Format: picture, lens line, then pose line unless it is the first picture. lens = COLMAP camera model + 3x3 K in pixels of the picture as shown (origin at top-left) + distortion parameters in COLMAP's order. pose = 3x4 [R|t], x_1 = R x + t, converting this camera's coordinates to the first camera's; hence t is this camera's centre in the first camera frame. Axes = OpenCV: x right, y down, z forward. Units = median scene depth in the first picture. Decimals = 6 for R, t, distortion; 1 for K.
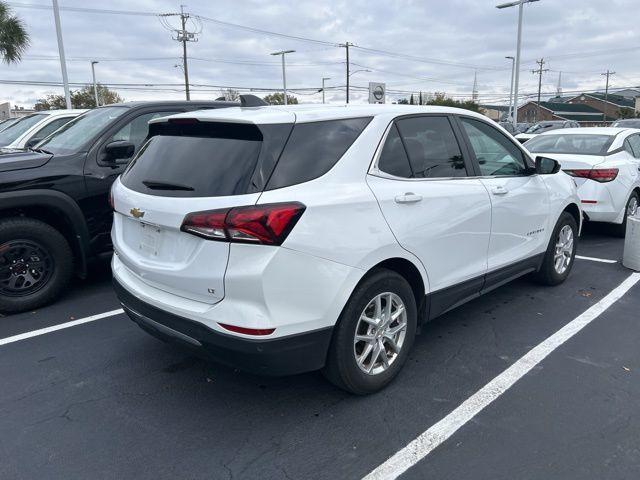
lens RADIAL K [[480.4, 0, 324.7], [0, 480.4, 230.4], [0, 0, 1]] dist [0.054364, -0.058316]
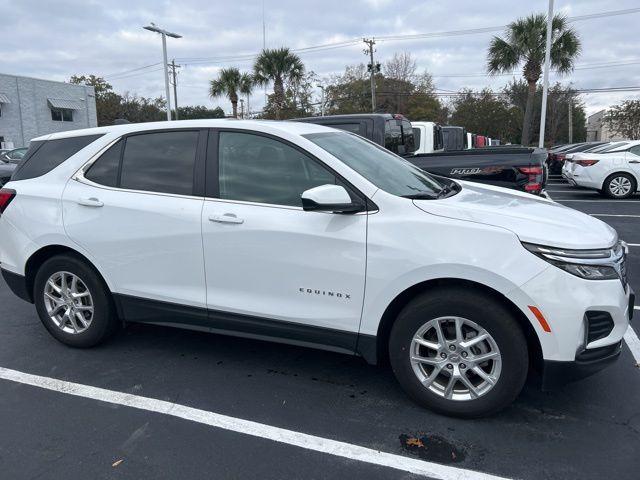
lens RADIAL K [[480.4, 0, 324.7], [0, 480.4, 230.4], [0, 0, 1]] dist [0.054364, -0.058316]
pose [[0.413513, 0.167639, -0.894933, 1.202354], [-0.177445, 0.978895, 0.101376, -0.179806], [0.893040, 0.116881, 0.434532, 0.805789]]
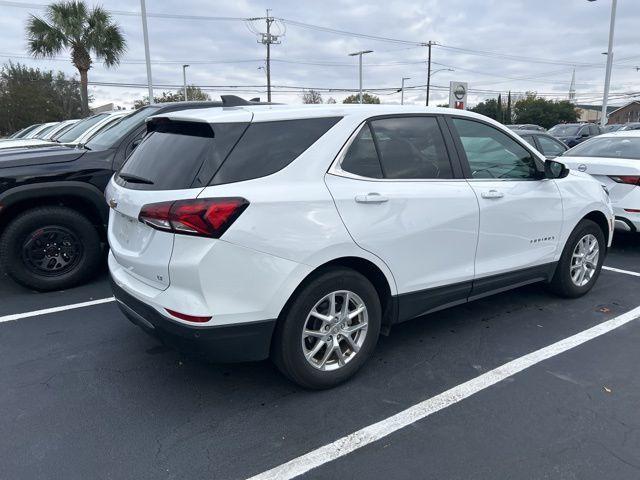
lens RADIAL K [[480.4, 0, 324.7], [0, 480.4, 230.4], [0, 0, 1]] dist [0.054364, -0.058316]
pose [[0.985763, 0.042184, -0.162763, 0.196718], [-0.042271, 0.999102, 0.002933, 0.000681], [0.162741, 0.003989, 0.986661, -0.002438]]
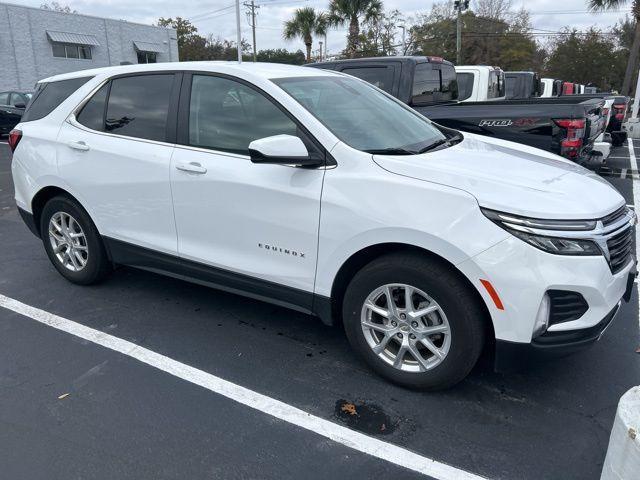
lens RADIAL K [[481.1, 0, 324.1], [0, 481.1, 235.8], [0, 0, 1]] dist [0.053587, -0.056544]
pose [[0.257742, 0.290325, -0.921564, 1.224432], [-0.199060, 0.949284, 0.243384, -0.218859], [0.945486, 0.120716, 0.302463, 0.994213]]
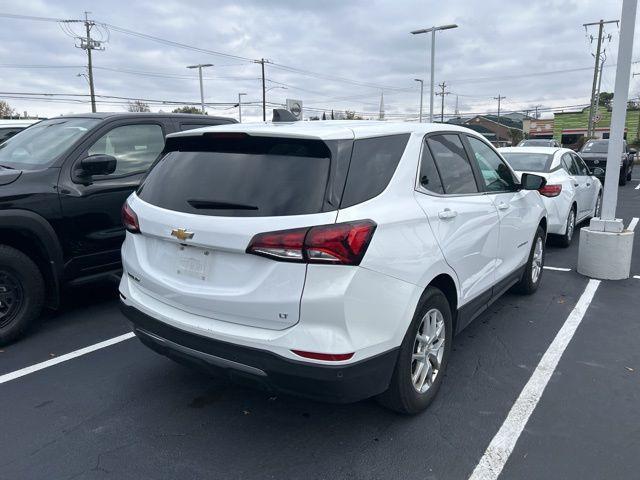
lens RADIAL K [[481.1, 0, 324.1], [0, 481.1, 235.8], [0, 0, 1]] dist [0.053587, -0.056544]
pose [[0.984057, -0.020945, 0.176614, -0.208458], [0.024809, 0.999498, -0.019697, -0.006479], [-0.176113, 0.023765, 0.984083, 0.039987]]
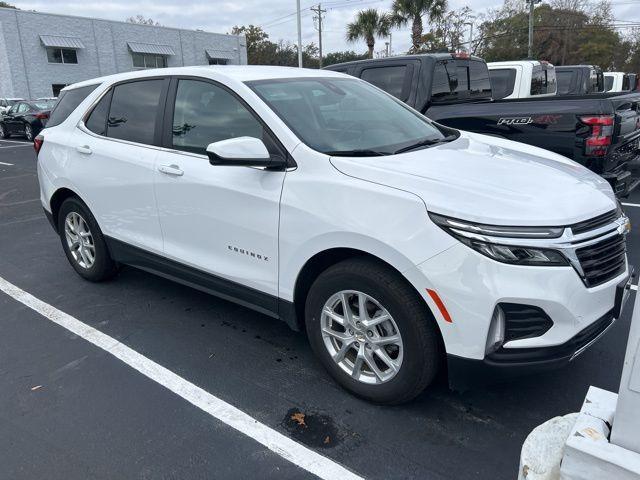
lens RADIAL K [[480.4, 0, 324.7], [0, 480.4, 230.4], [0, 0, 1]] dist [0.054364, -0.058316]
pose [[0.125297, 0.281311, -0.951401, 1.235852], [-0.178692, 0.949675, 0.257268, -0.248016], [0.975894, 0.137773, 0.169259, 1.149234]]
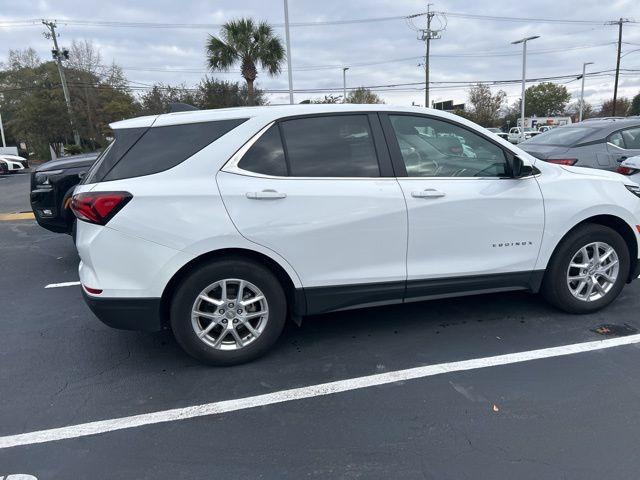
lens RADIAL K [[481.1, 0, 324.1], [0, 481.1, 235.8], [0, 0, 1]] dist [0.053587, -0.056544]
pose [[0.869590, 0.085683, -0.486283, 0.653103], [-0.077421, 0.996308, 0.037102, -0.020472], [0.487667, 0.005385, 0.873013, 0.104125]]
